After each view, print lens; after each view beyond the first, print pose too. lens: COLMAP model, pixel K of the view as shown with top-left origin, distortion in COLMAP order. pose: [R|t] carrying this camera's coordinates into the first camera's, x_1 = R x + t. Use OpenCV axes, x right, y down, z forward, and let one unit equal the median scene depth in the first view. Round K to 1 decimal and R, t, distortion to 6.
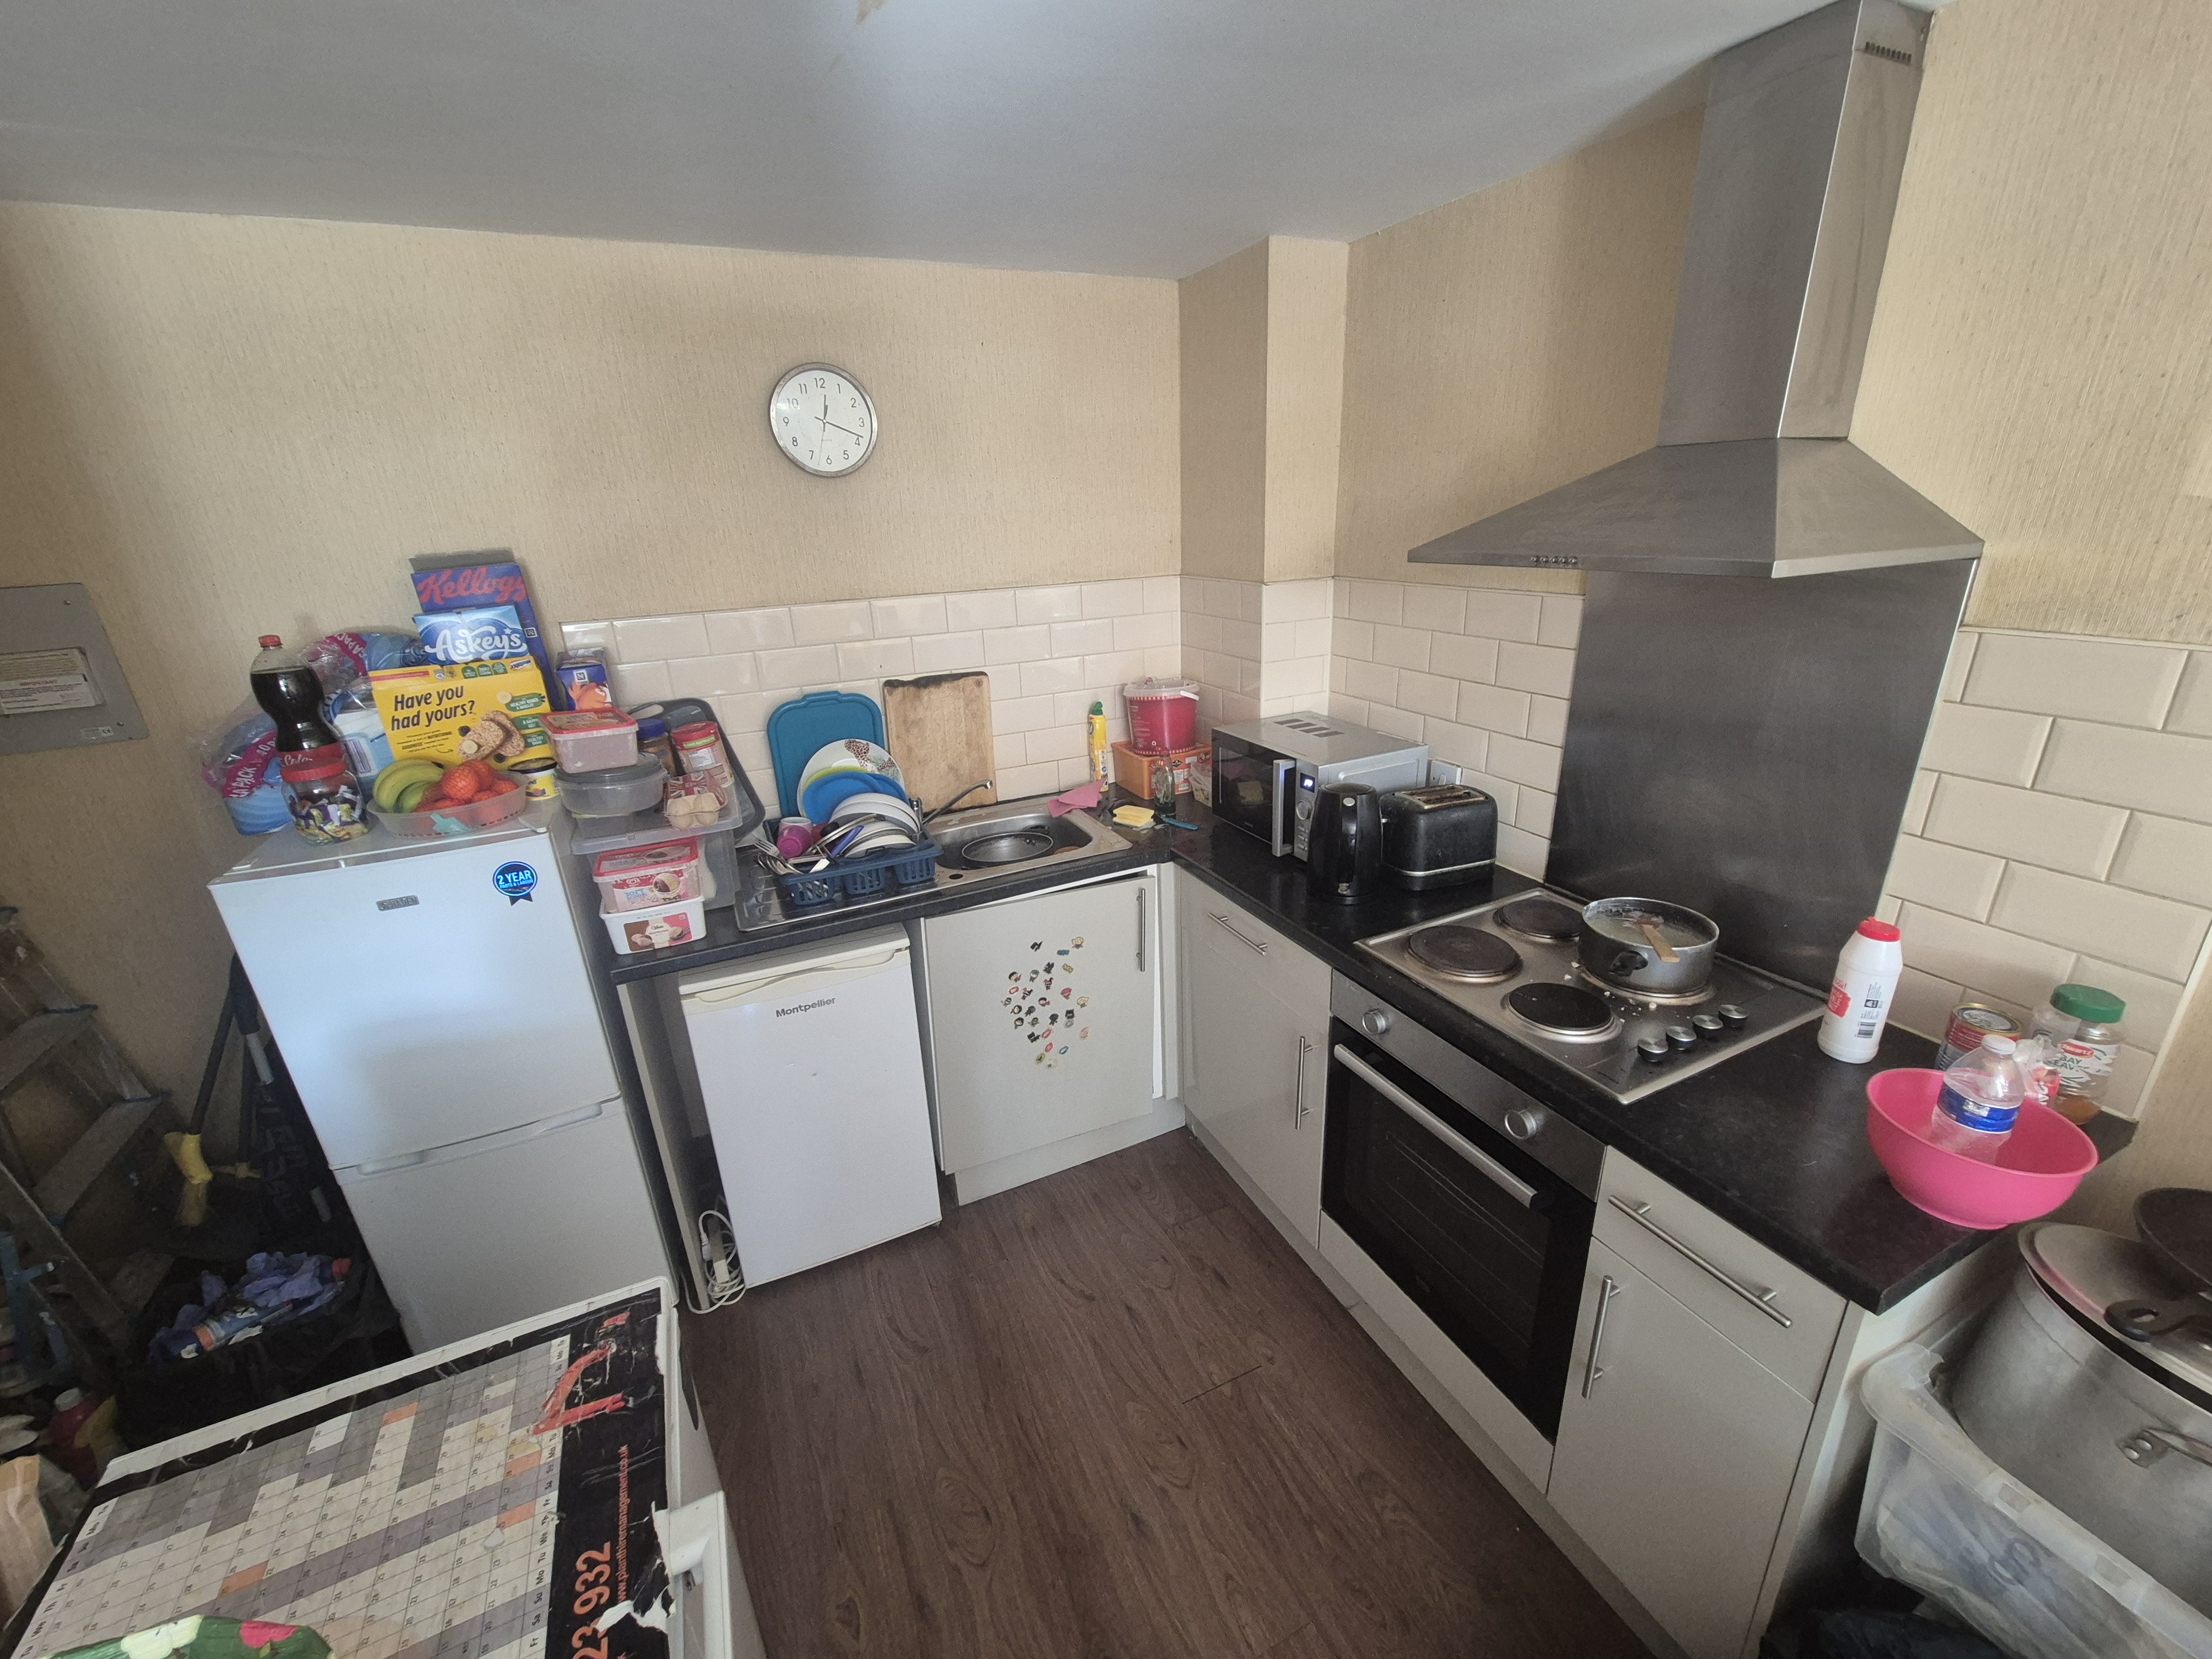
lens RADIAL K [[905.3, 0, 1109.6], [0, 905.3, 841.7], [0, 0, 1]] dist [0.000696, 0.000339]
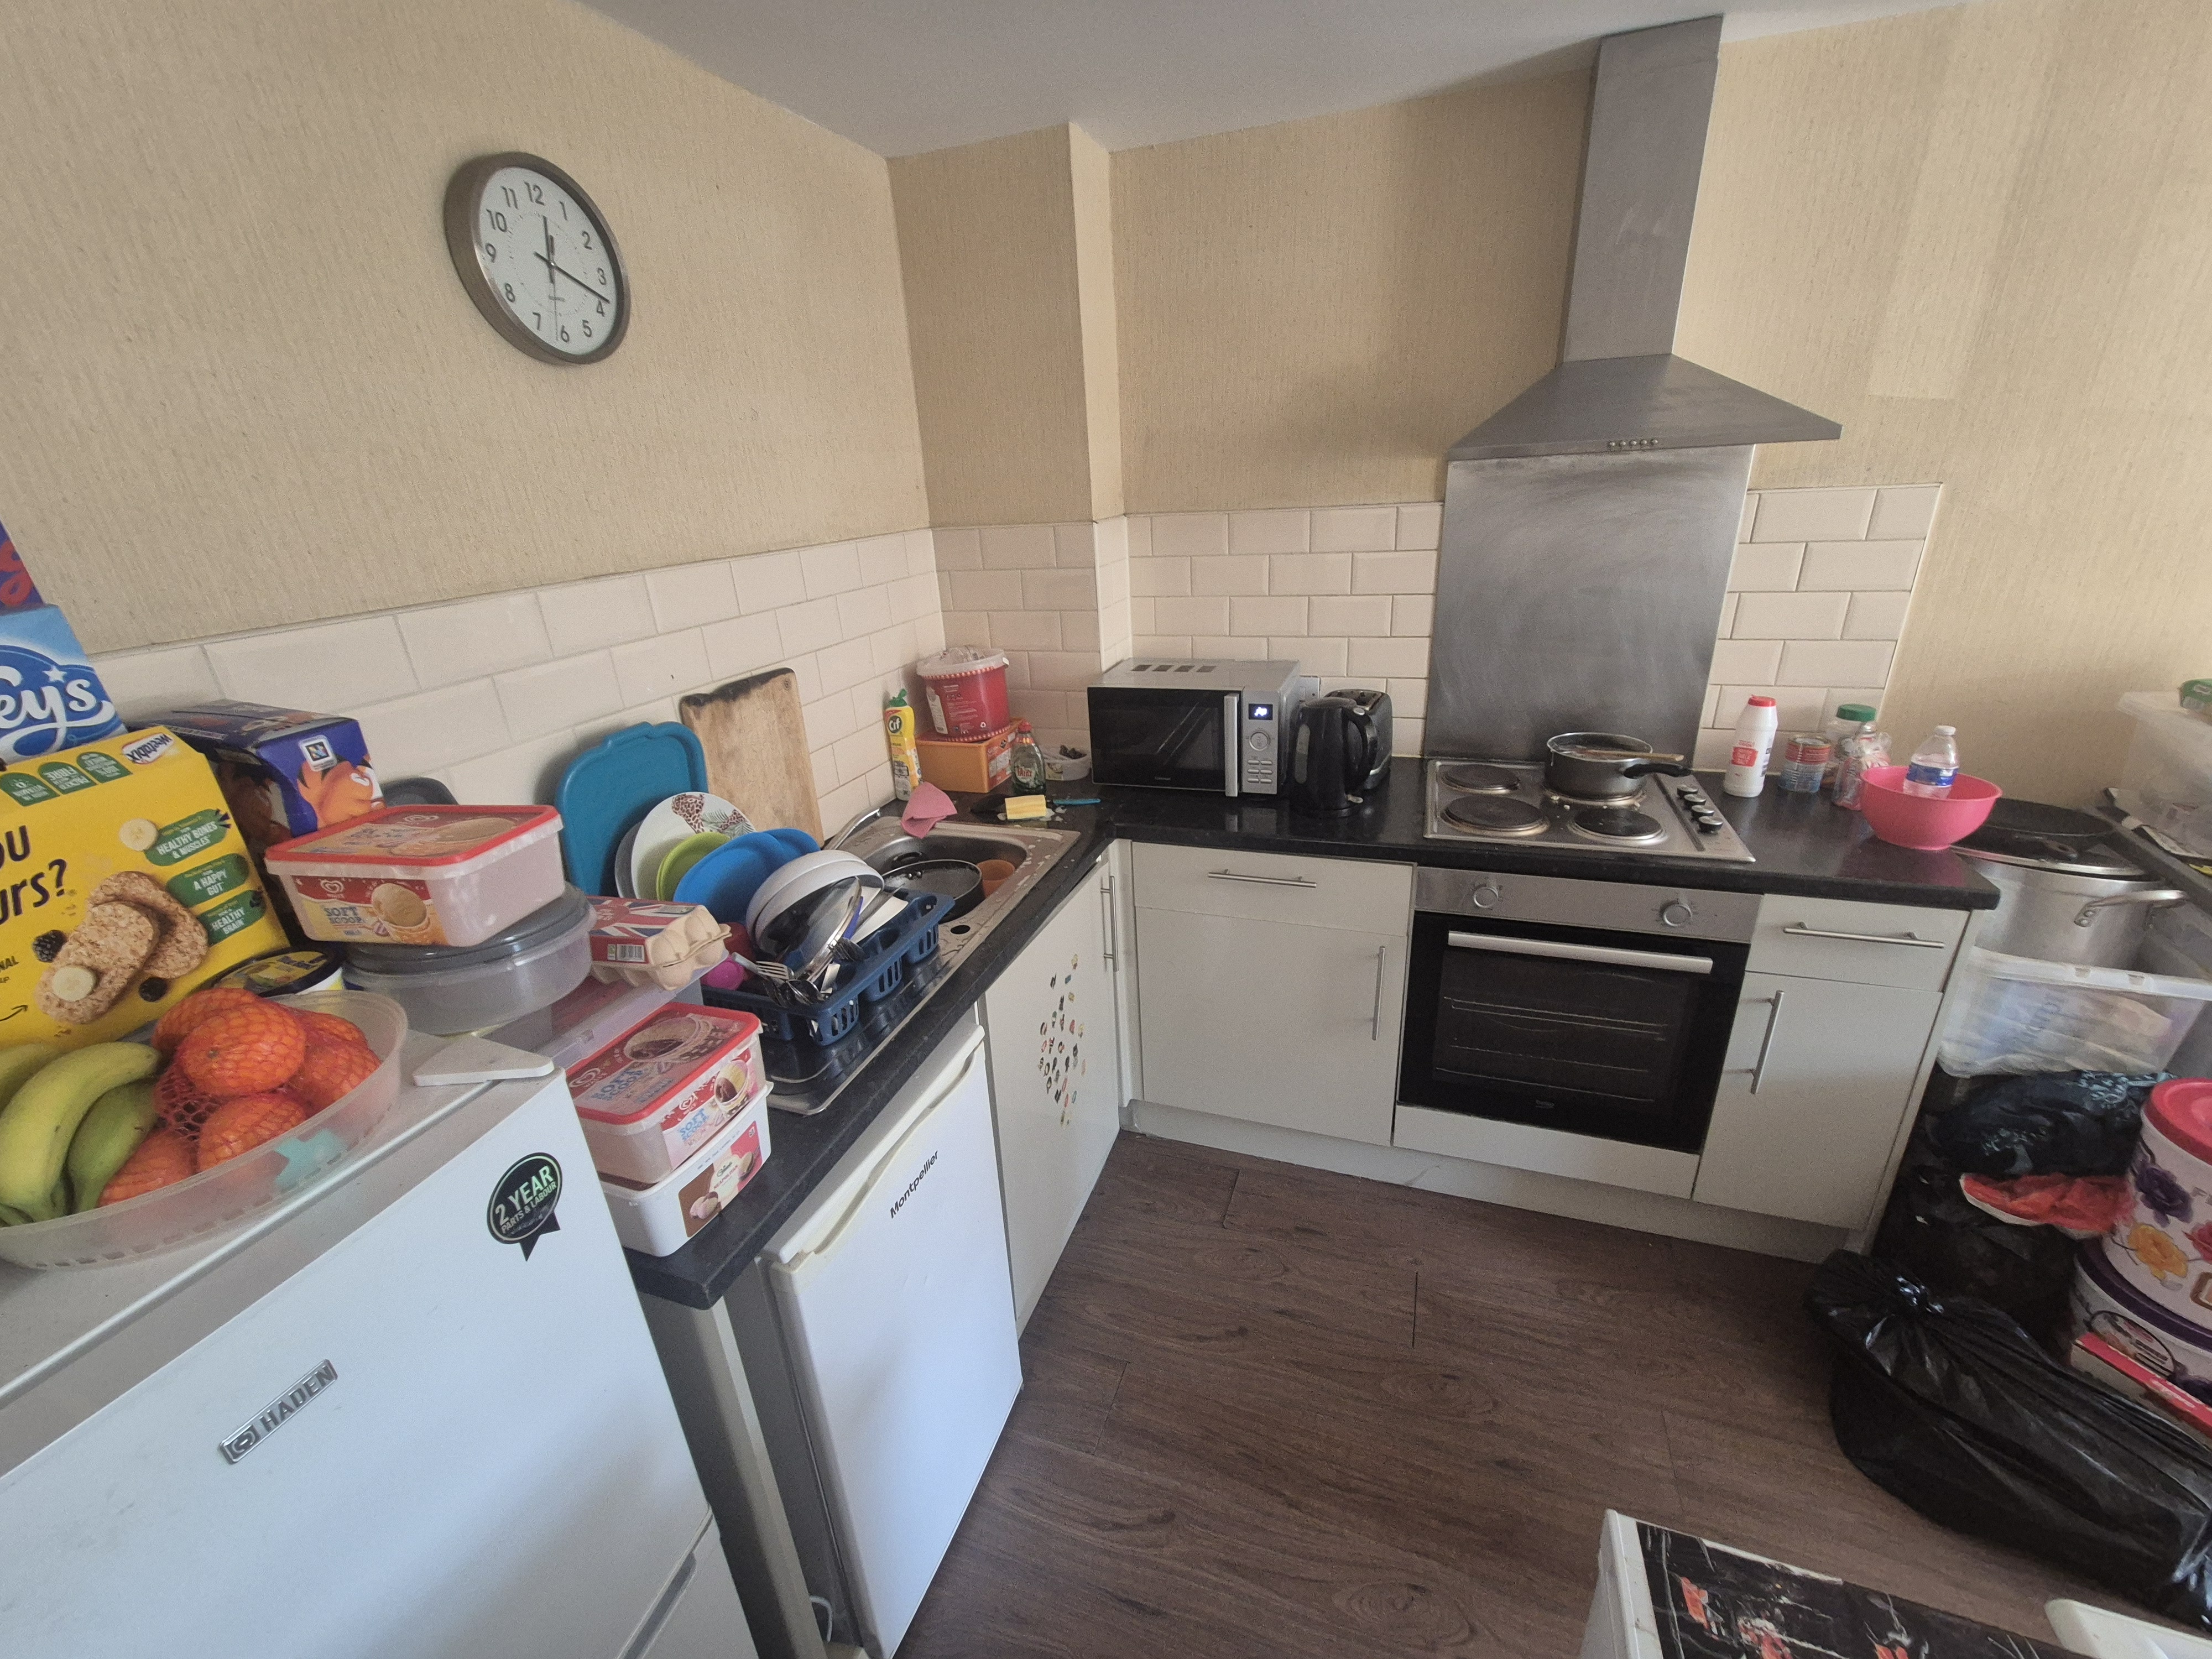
lens RADIAL K [[905.3, 0, 1109.6], [0, 905.3, 841.7], [0, 0, 1]] dist [0.000696, 0.000339]
pose [[0.706896, -0.269748, 0.653861, -0.572785], [0.271219, 0.957136, 0.101644, -0.074564], [-0.653252, 0.105488, 0.749756, 0.388612]]
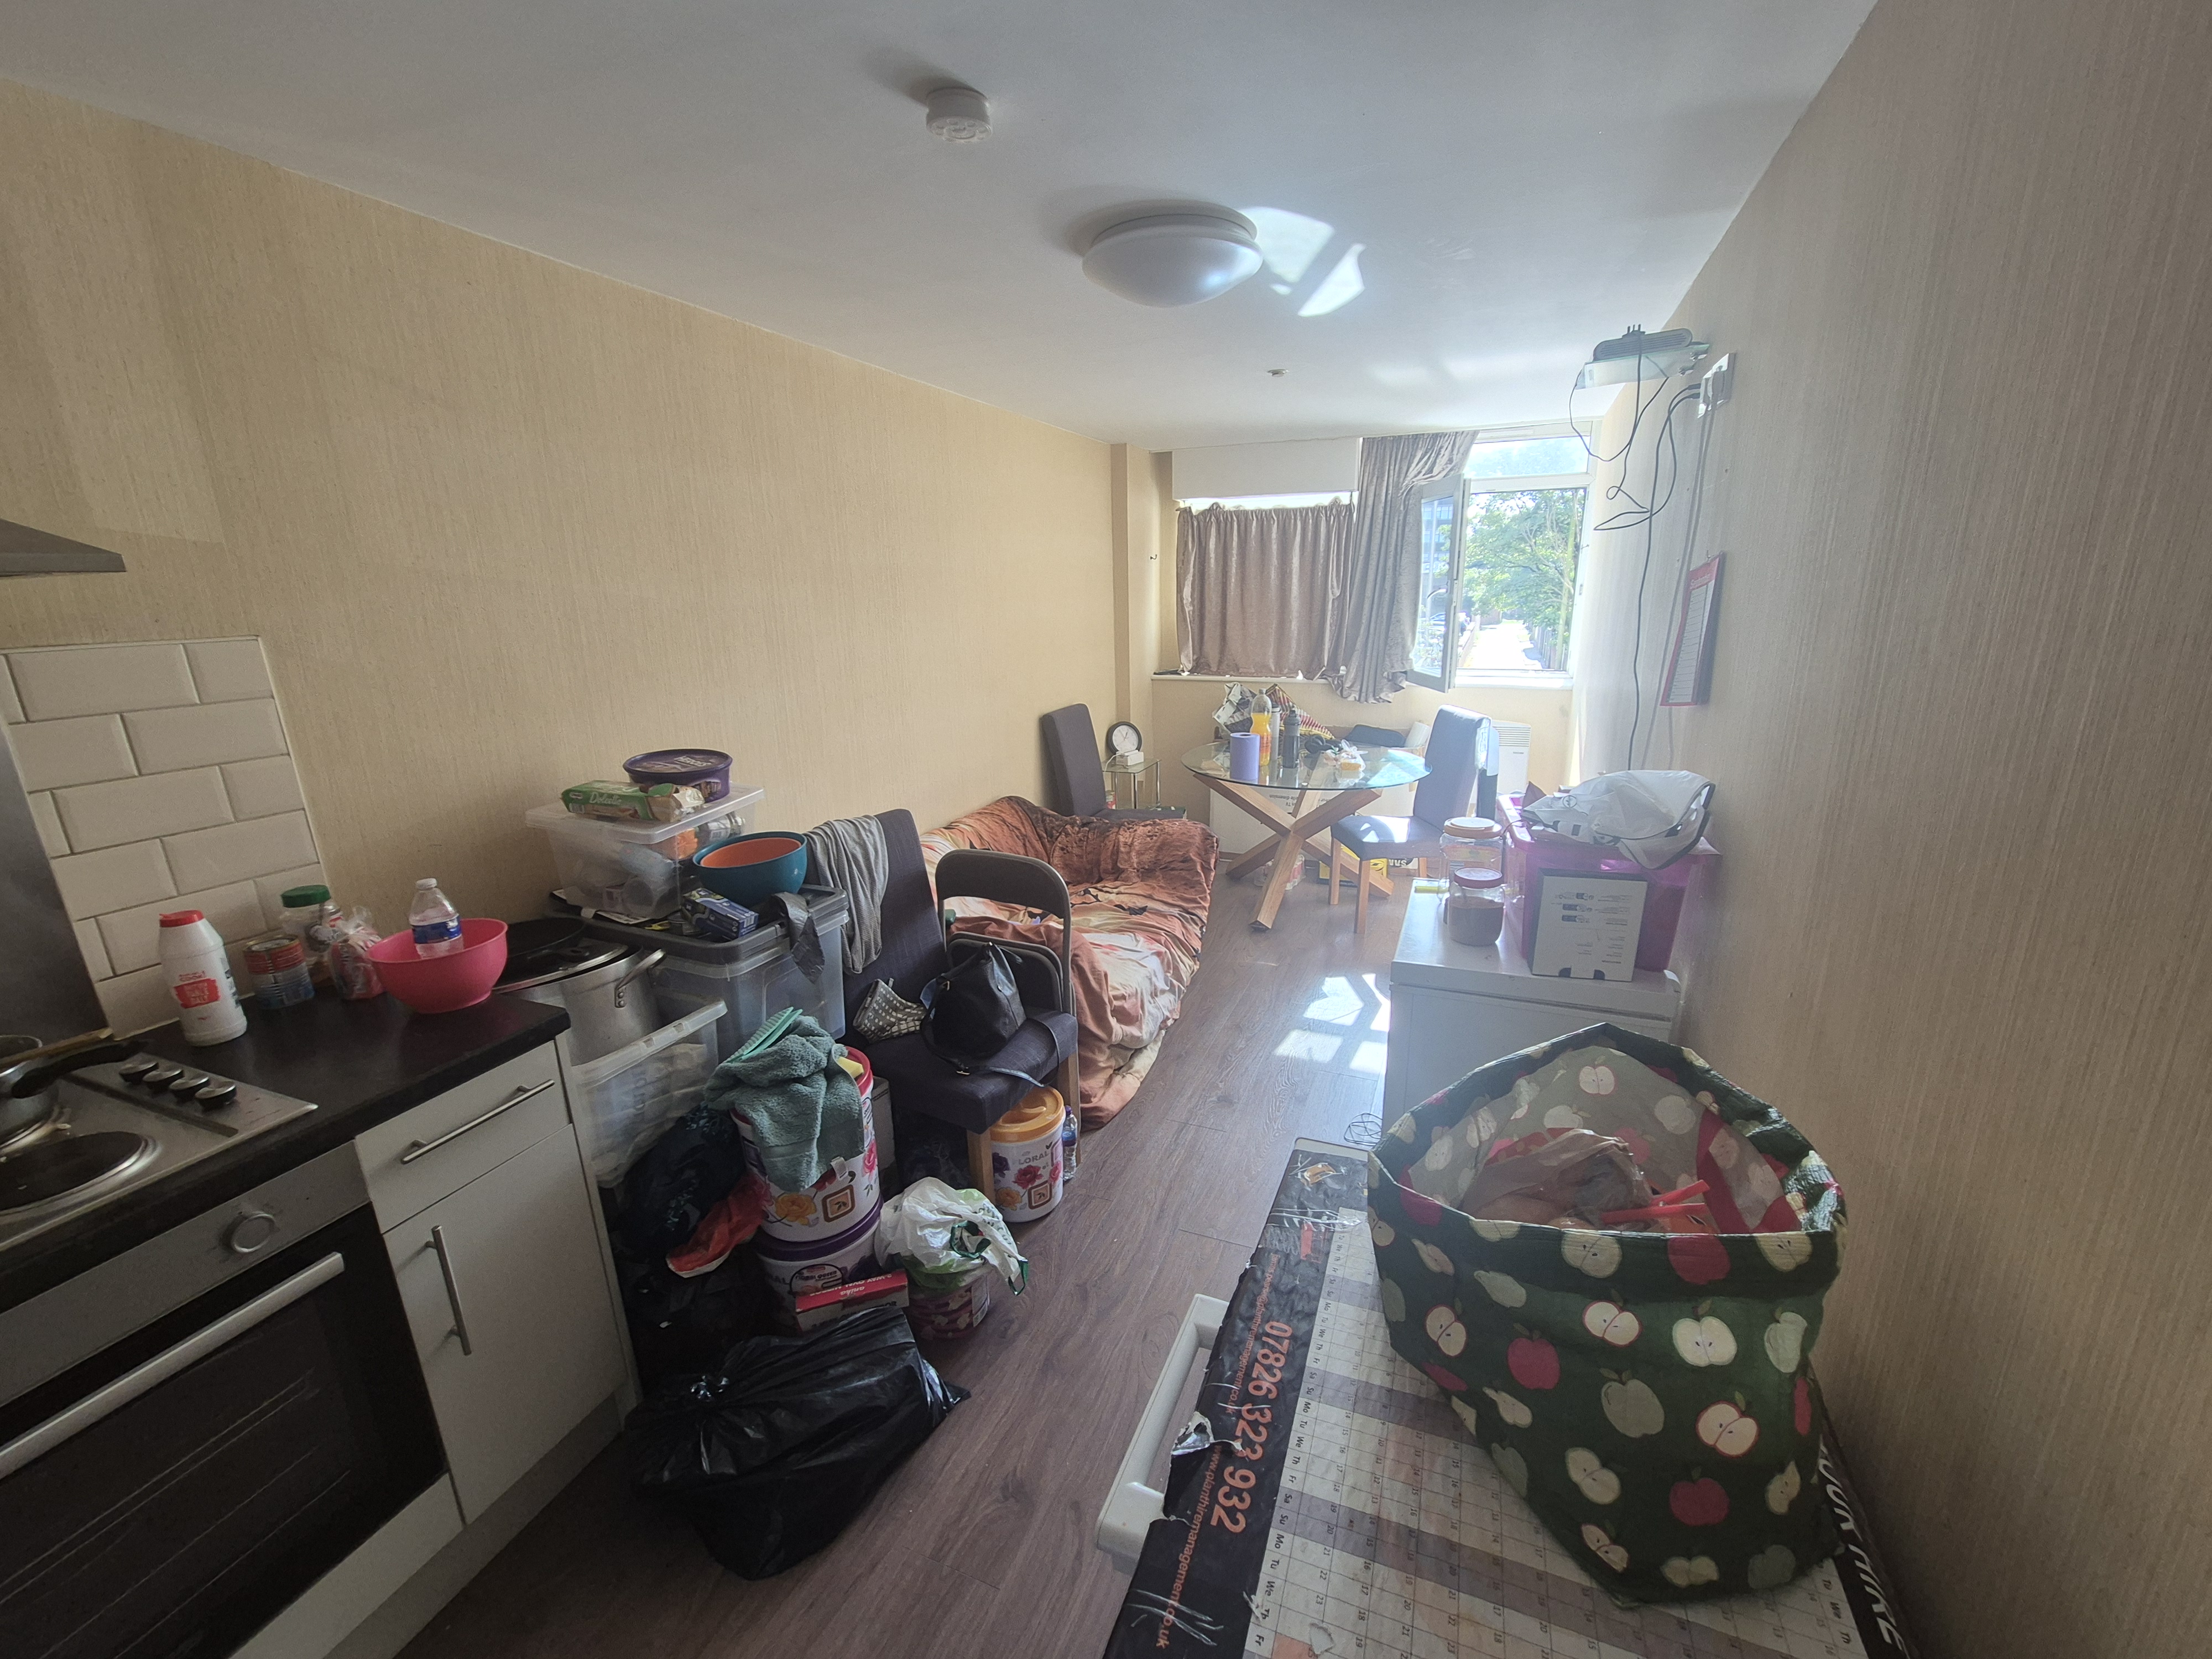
lens RADIAL K [[905.3, 0, 1109.6], [0, 905.3, 841.7], [0, 0, 1]] dist [0.000696, 0.000339]
pose [[-0.669109, -0.152298, 0.727391, -0.410494], [0.304190, 0.836901, 0.455044, -0.082661], [-0.678057, 0.525739, -0.513651, 0.478224]]
